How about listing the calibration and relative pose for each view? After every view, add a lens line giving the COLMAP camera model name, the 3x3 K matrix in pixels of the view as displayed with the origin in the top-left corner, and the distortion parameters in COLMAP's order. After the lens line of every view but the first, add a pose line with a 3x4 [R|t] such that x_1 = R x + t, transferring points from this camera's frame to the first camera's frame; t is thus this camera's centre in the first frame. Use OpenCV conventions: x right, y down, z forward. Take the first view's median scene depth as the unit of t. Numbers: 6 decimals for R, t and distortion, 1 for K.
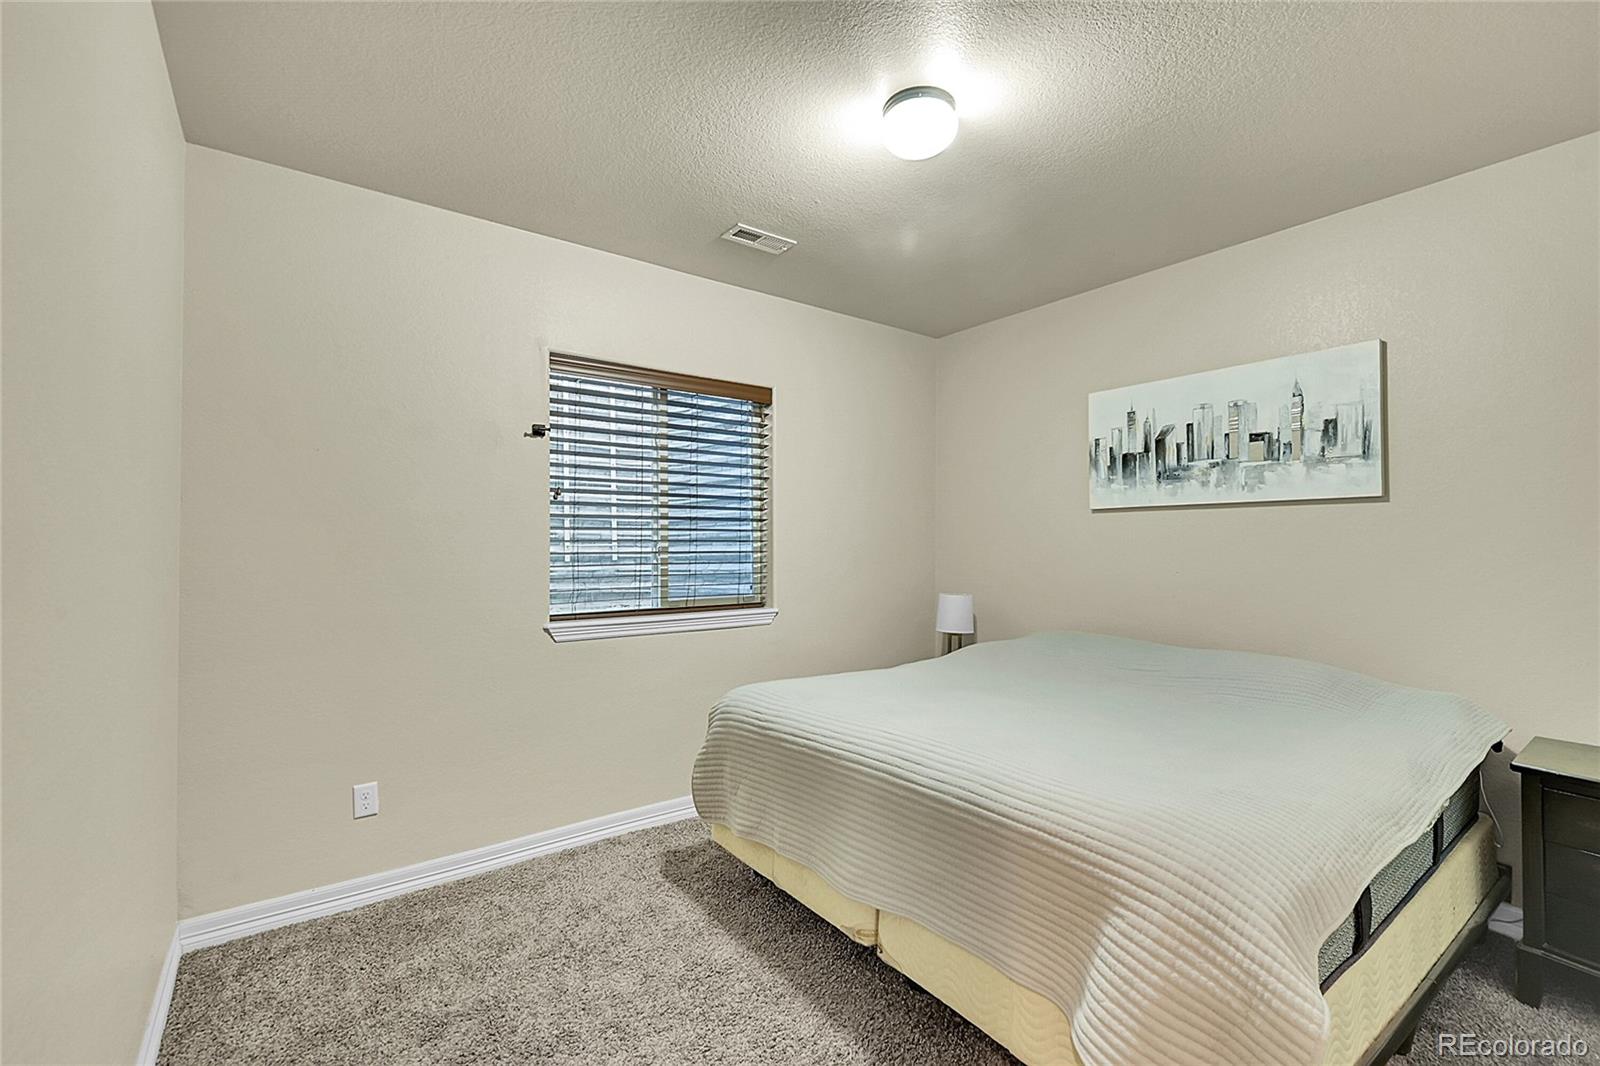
lens RADIAL K [[693.3, 0, 809.5], [0, 693.3, 533.6], [0, 0, 1]] dist [-0.000134, -0.000255]
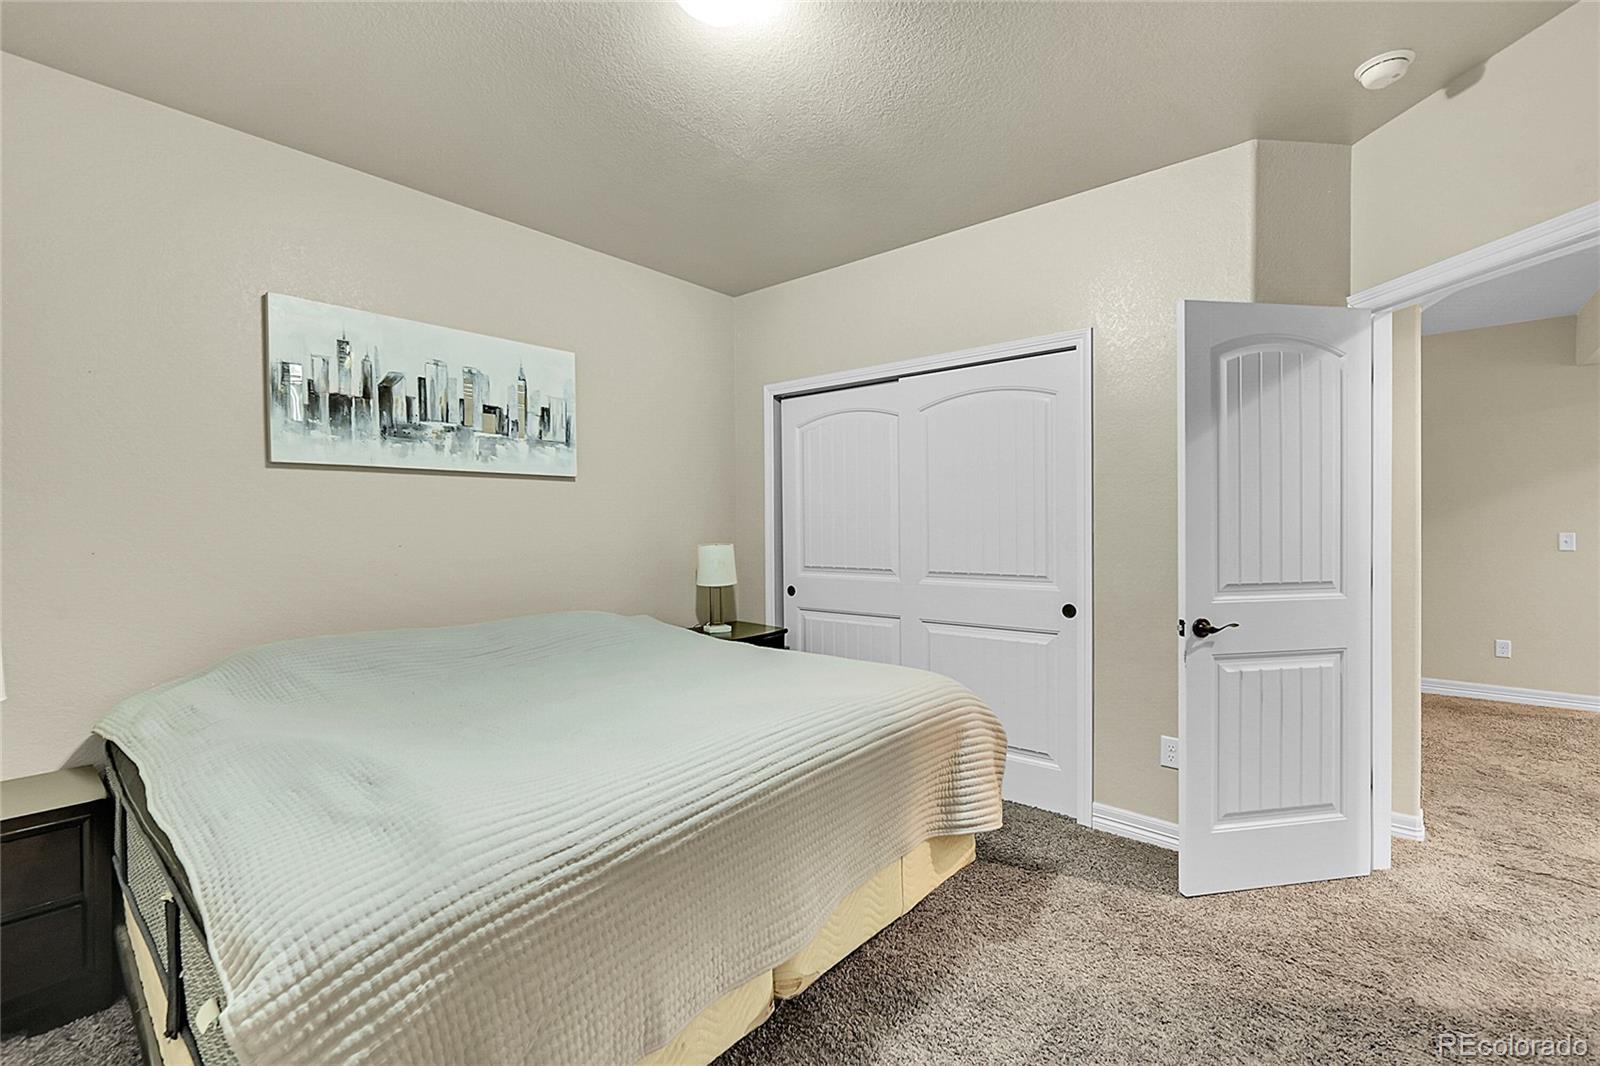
lens RADIAL K [[693.3, 0, 809.5], [0, 693.3, 533.6], [0, 0, 1]] dist [-0.000134, -0.000255]
pose [[-0.216860, -0.015930, 0.976073, -0.447715], [-0.010326, 0.999848, 0.014024, 0.024582], [-0.976148, -0.007037, -0.216992, 0.733859]]
